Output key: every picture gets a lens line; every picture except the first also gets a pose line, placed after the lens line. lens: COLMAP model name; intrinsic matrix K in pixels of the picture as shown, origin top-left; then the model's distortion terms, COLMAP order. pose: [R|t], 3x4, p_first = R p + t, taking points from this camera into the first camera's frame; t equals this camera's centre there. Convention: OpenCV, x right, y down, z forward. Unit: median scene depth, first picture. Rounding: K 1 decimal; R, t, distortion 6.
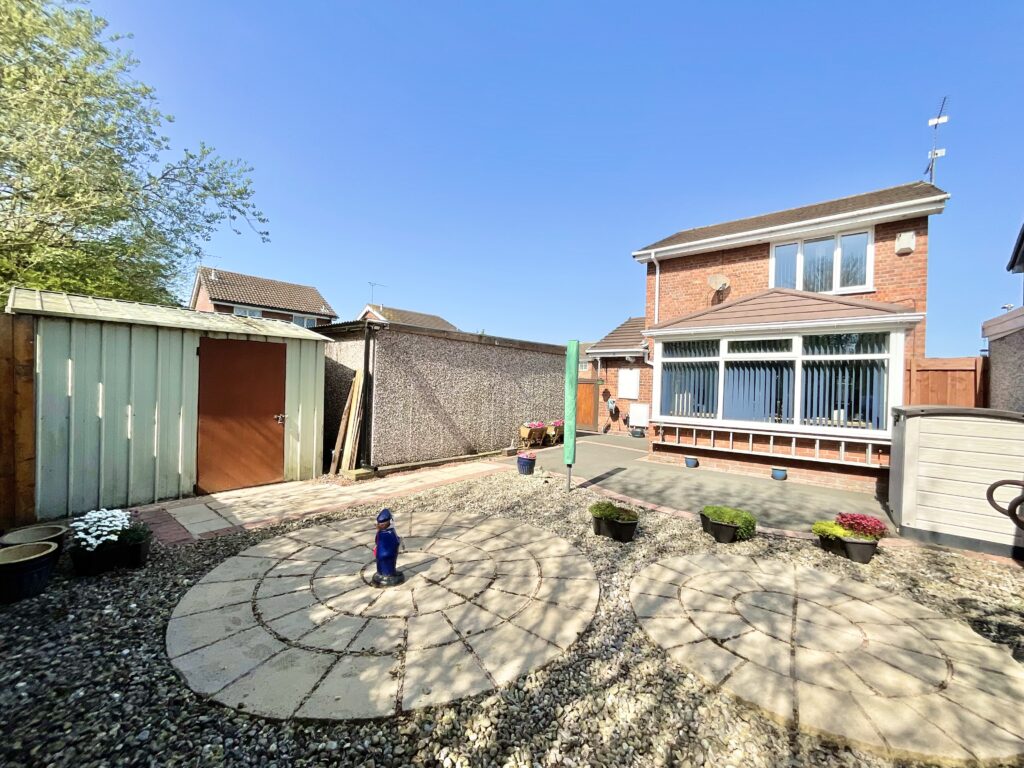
lens RADIAL K [[415.4, 0, 513.2], [0, 415.4, 384.0], [0, 0, 1]] dist [-0.005499, 0.000164]
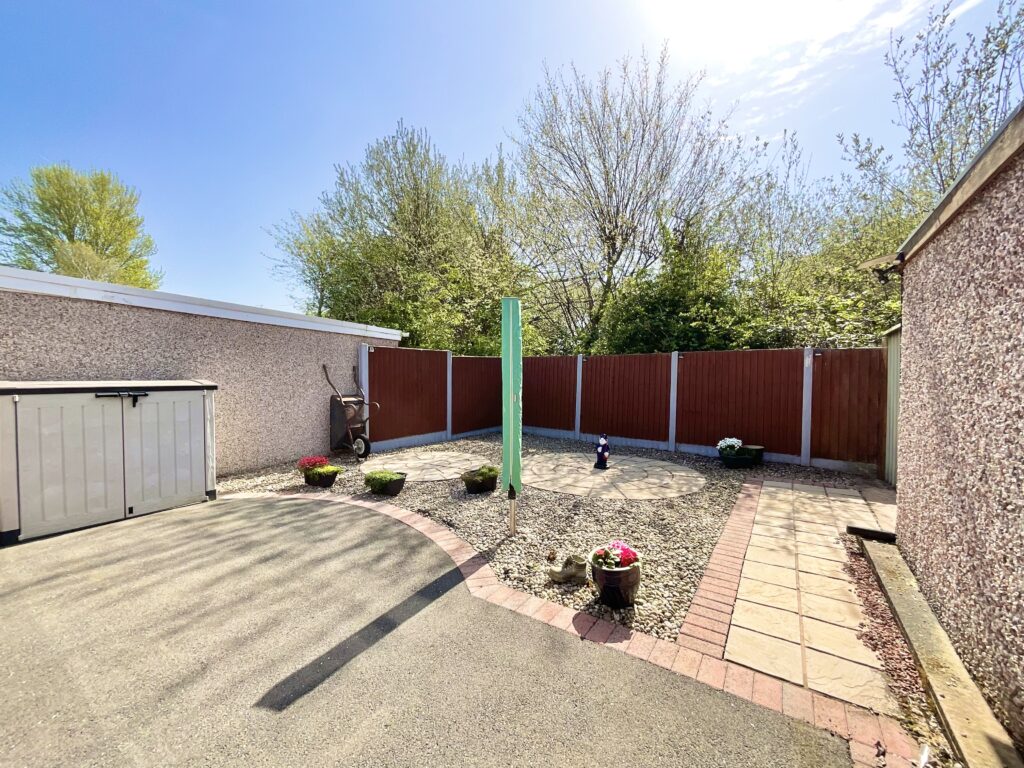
lens RADIAL K [[415.4, 0, 513.2], [0, 415.4, 384.0], [0, 0, 1]] dist [-0.005499, 0.000164]
pose [[-0.994283, -0.030558, -0.102313, 0.232014], [-0.032284, 0.999362, 0.015258, 0.014824], [0.101781, 0.018474, -0.994635, 1.834077]]
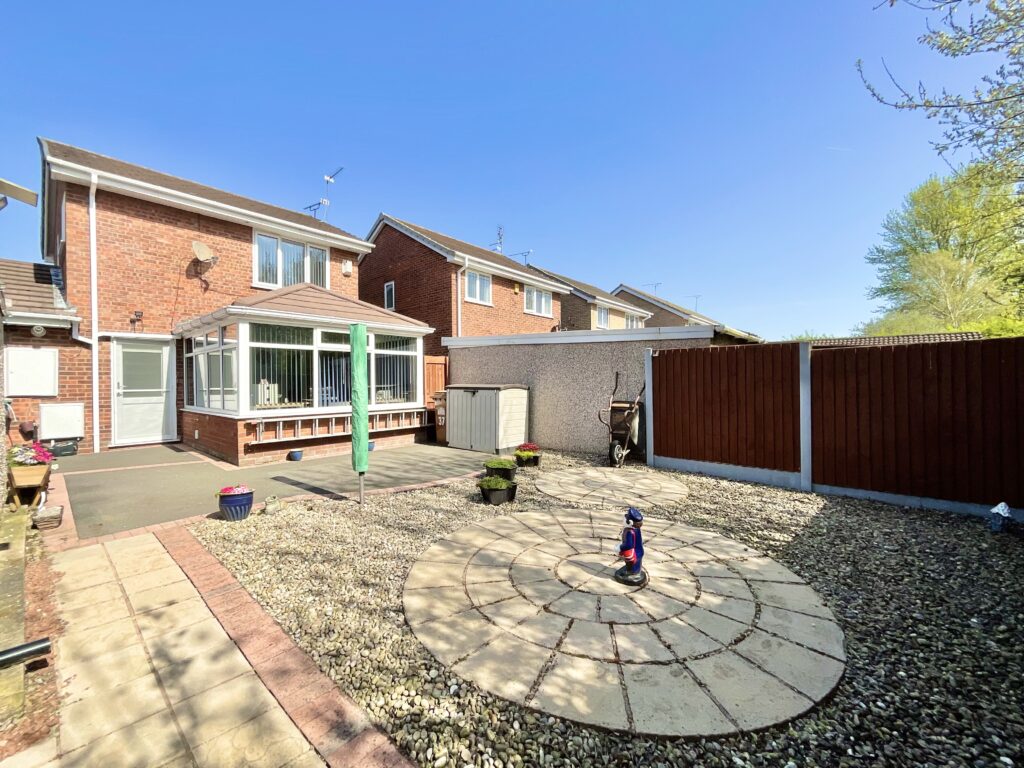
lens RADIAL K [[415.4, 0, 513.2], [0, 415.4, 384.0], [0, 0, 1]] dist [-0.005499, 0.000164]
pose [[0.027435, -0.035409, 0.998996, -0.772010], [-0.003595, 0.999362, 0.035521, -0.015642], [-0.999617, -0.004566, 0.027290, 0.752587]]
